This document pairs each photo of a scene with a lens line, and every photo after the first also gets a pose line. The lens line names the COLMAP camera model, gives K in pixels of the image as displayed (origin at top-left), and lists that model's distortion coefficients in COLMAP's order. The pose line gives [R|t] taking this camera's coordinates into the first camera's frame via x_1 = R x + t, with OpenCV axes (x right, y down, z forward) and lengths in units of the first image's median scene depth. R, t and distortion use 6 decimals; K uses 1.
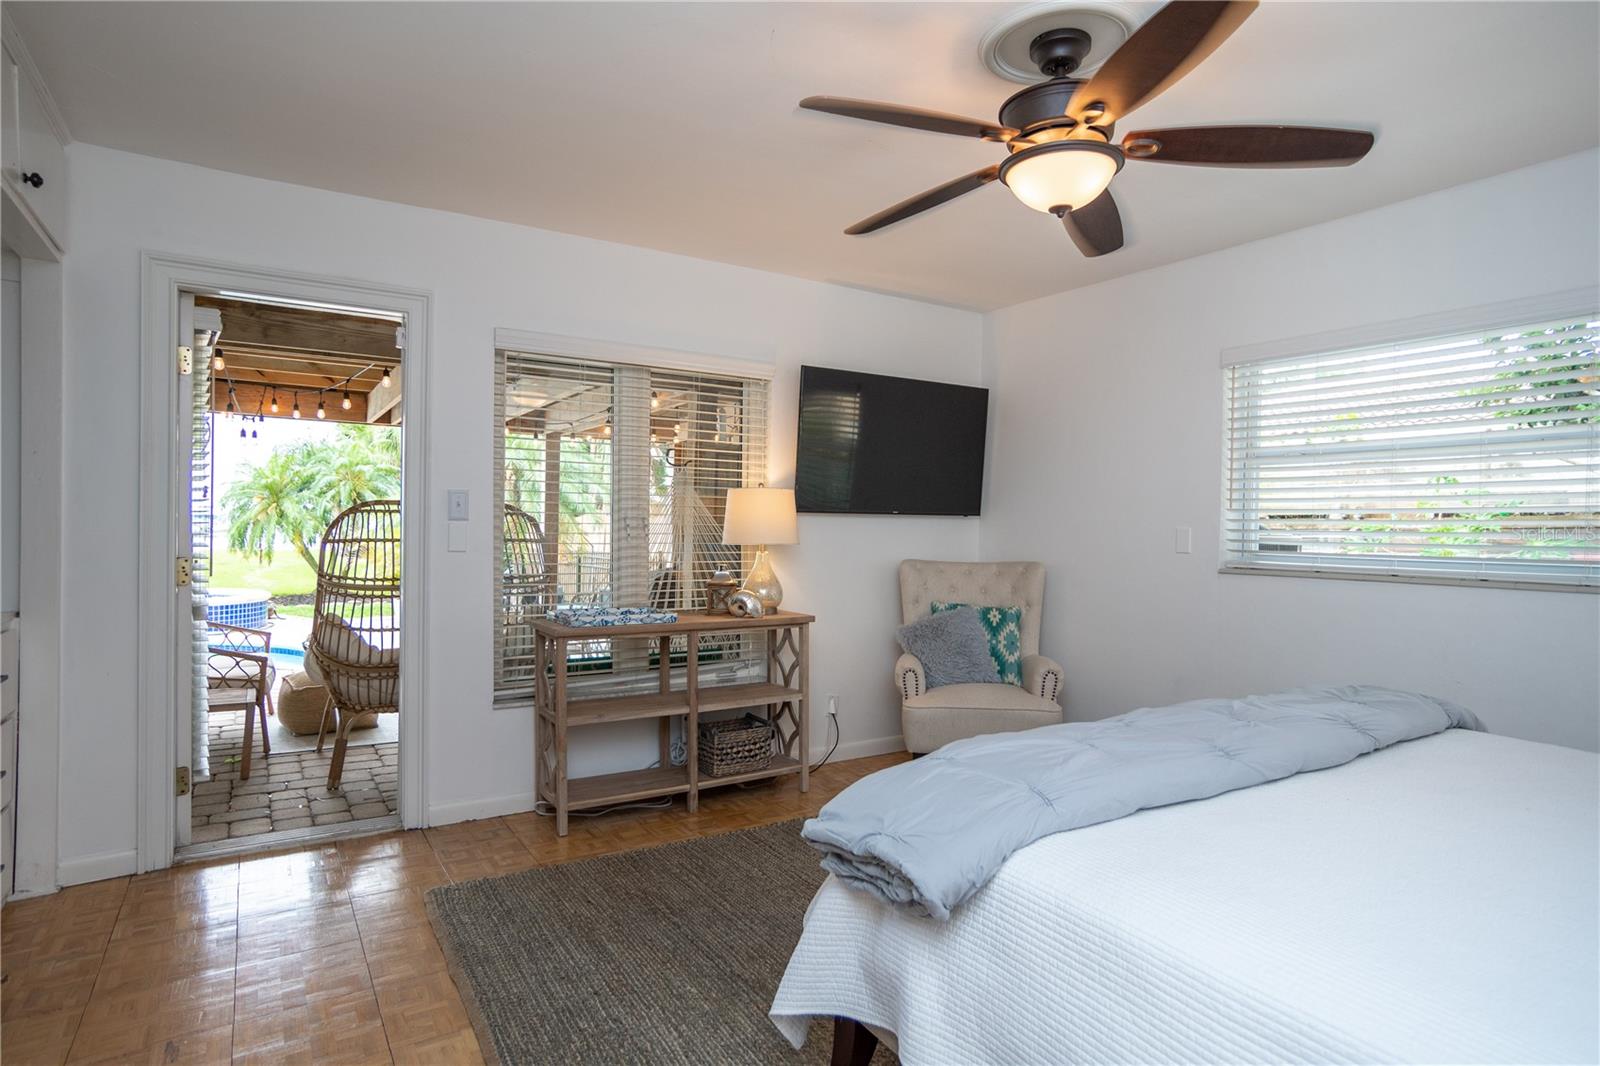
lens RADIAL K [[876.1, 0, 788.4], [0, 876.1, 532.4], [0, 0, 1]] dist [-0.050298, 0.040795]
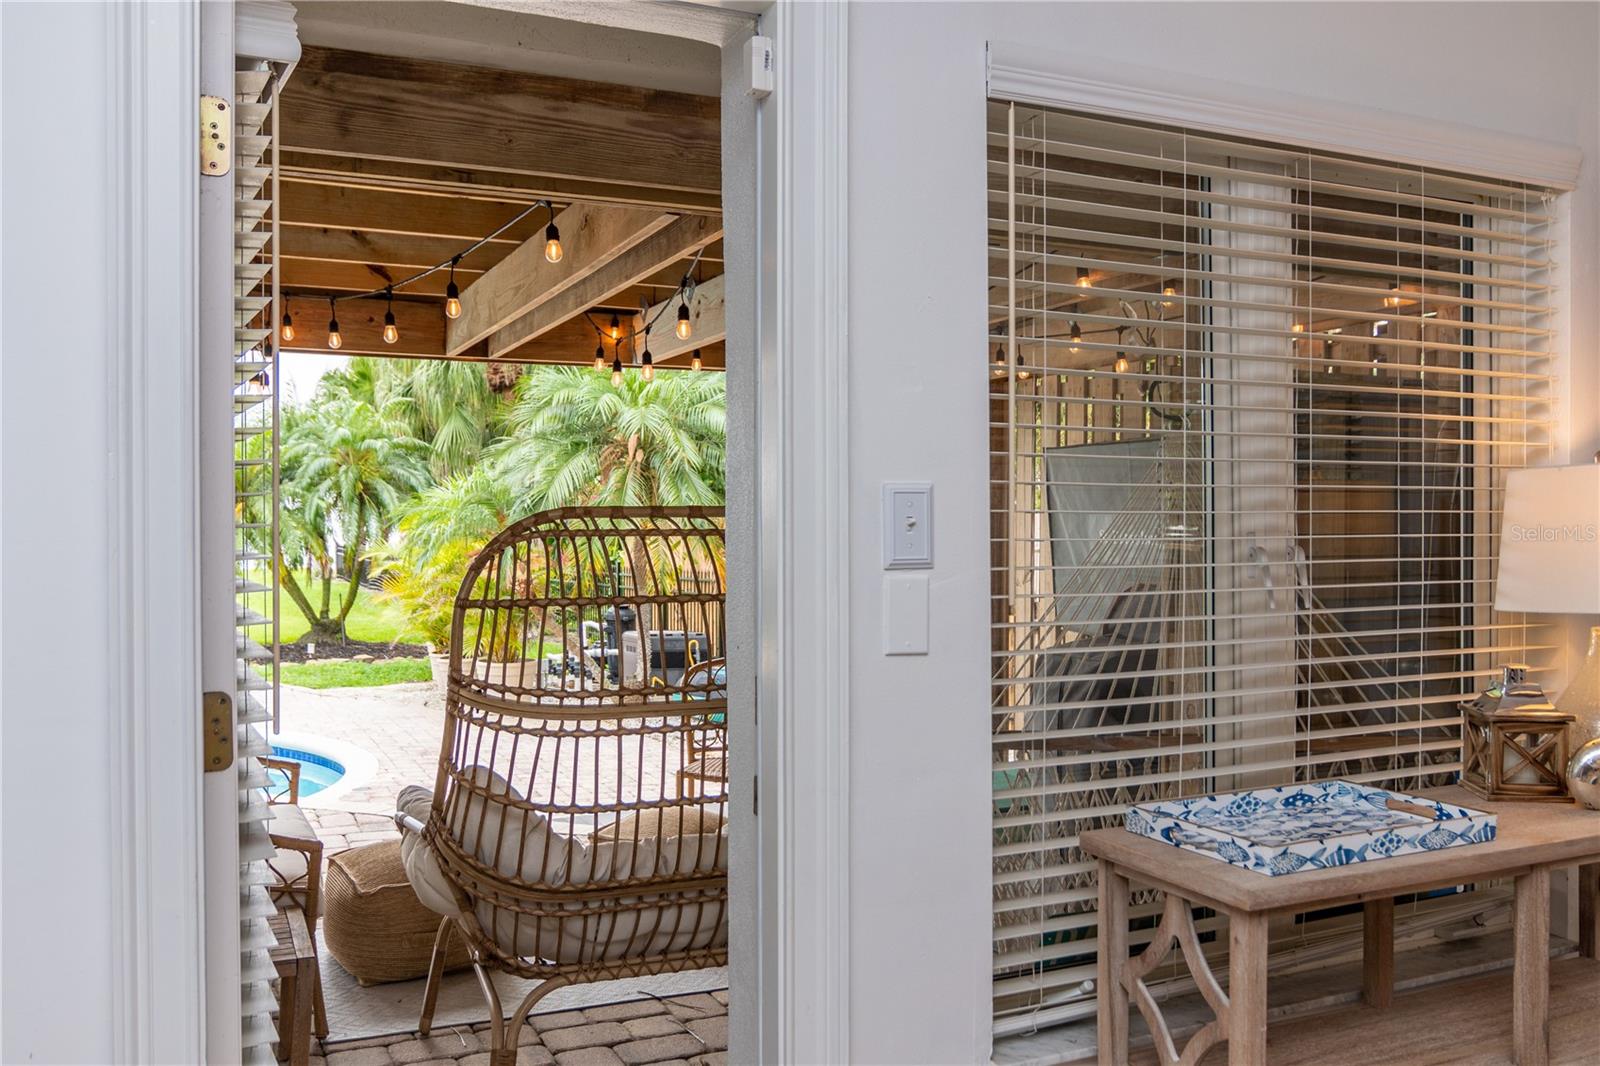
lens RADIAL K [[1379.2, 0, 839.4], [0, 1379.2, 523.5], [0, 0, 1]] dist [-0.044193, -0.000282]
pose [[0.993000, -0.018909, -0.116593, -0.300734], [0.018220, 0.999810, -0.006968, -0.025719], [0.116702, 0.004795, 0.993155, 0.375990]]
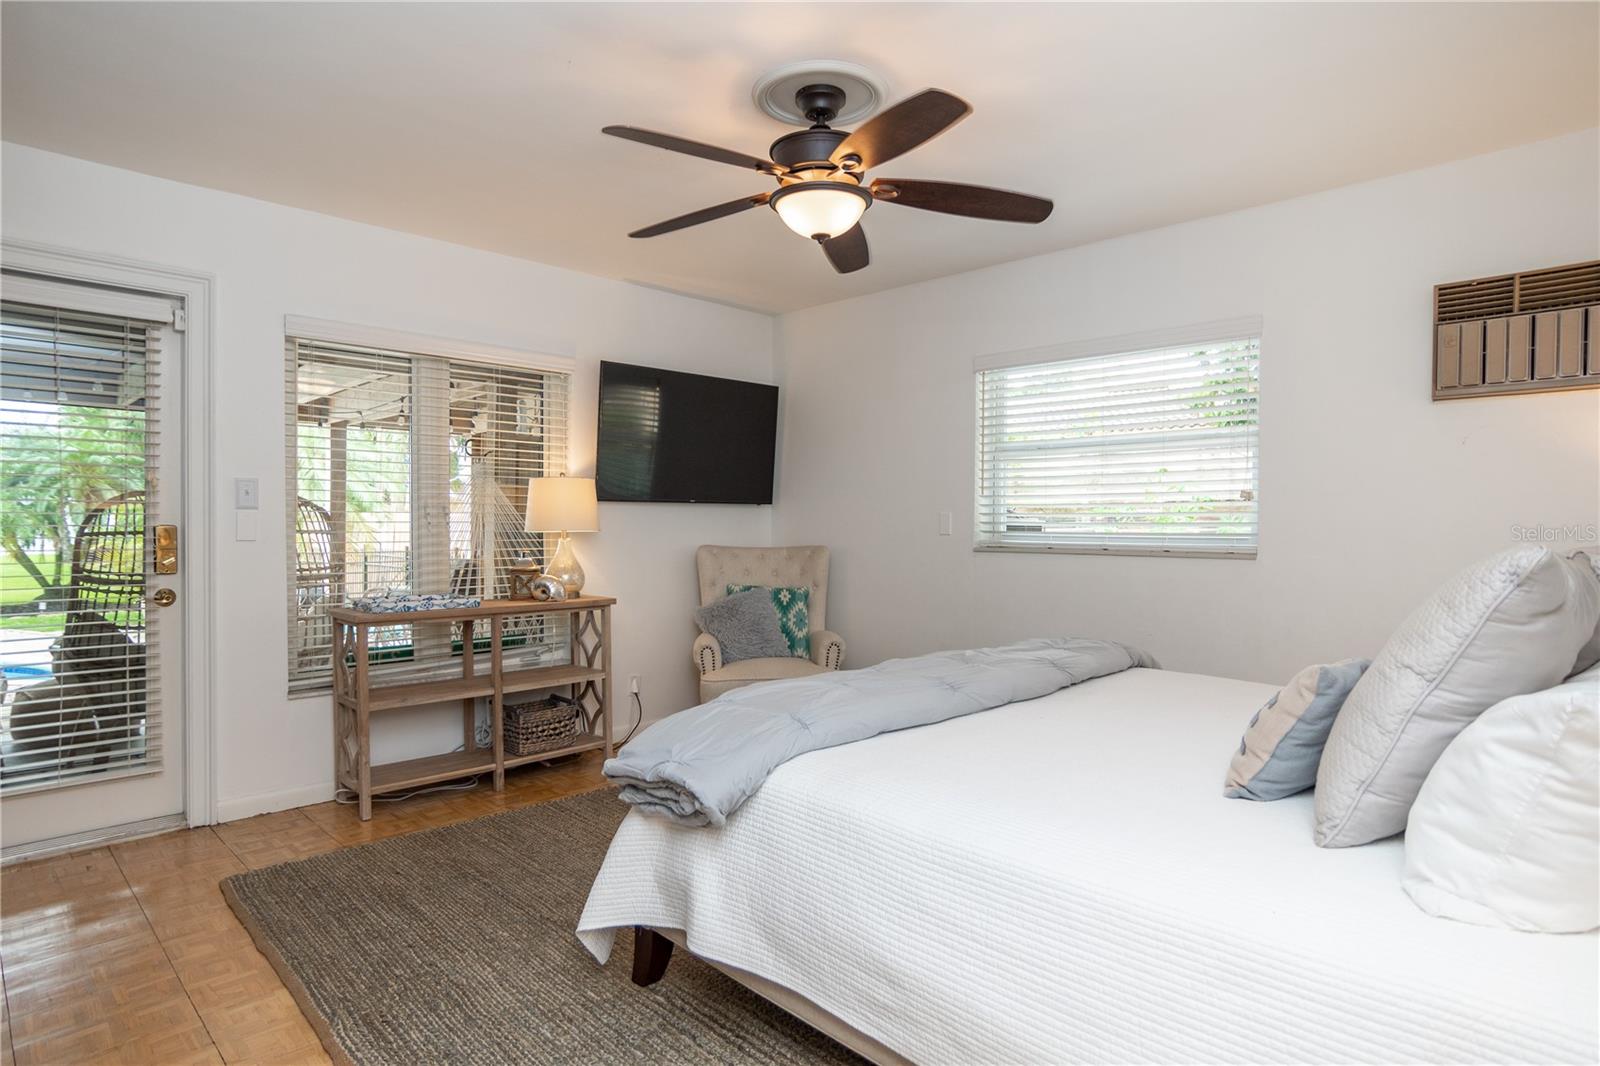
lens RADIAL K [[876.1, 0, 788.4], [0, 876.1, 532.4], [0, 0, 1]] dist [-0.050298, 0.040795]
pose [[0.975659, -0.012115, 0.218958, 0.003136], [0.010681, 0.999913, 0.007732, 0.010162], [-0.219032, -0.005205, 0.975704, -0.077014]]
